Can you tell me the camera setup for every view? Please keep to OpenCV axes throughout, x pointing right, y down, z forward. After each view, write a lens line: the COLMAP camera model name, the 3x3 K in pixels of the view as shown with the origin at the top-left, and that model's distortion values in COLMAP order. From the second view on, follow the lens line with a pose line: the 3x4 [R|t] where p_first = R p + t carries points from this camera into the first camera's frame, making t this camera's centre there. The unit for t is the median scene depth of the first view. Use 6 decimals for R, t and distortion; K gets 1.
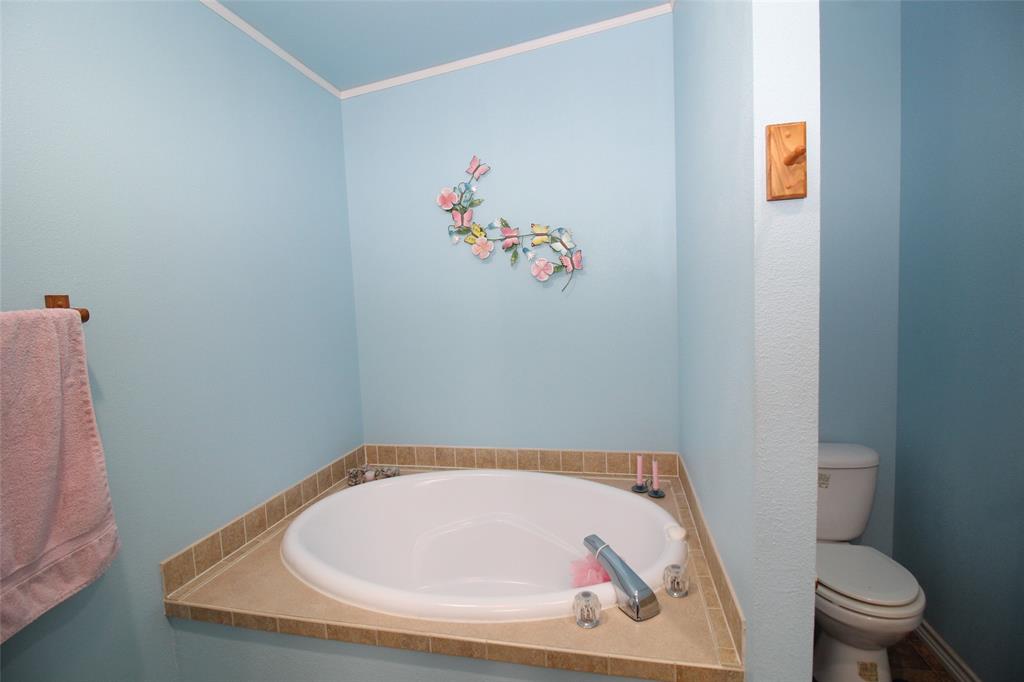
lens RADIAL K [[474.6, 0, 515.1], [0, 474.6, 337.3], [0, 0, 1]] dist [0.000474, -0.013079]
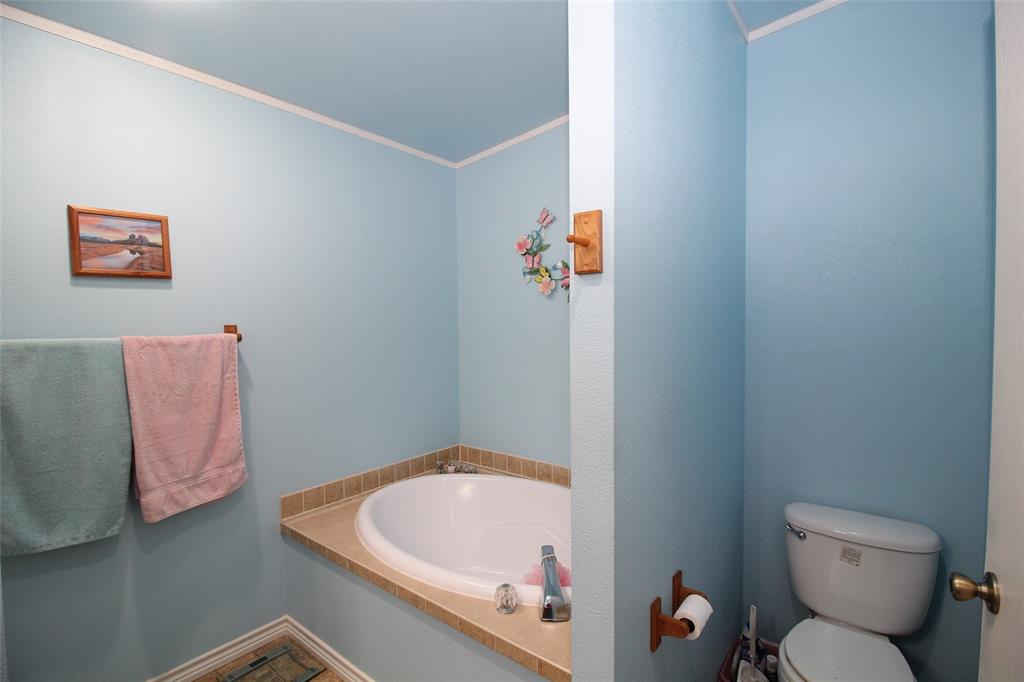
lens RADIAL K [[474.6, 0, 515.1], [0, 474.6, 337.3], [0, 0, 1]] dist [0.000474, -0.013079]
pose [[0.900111, 0.046410, -0.433182, 0.390229], [-0.061576, 0.997881, -0.021040, -0.039273], [0.431288, 0.045612, 0.901061, -0.064630]]
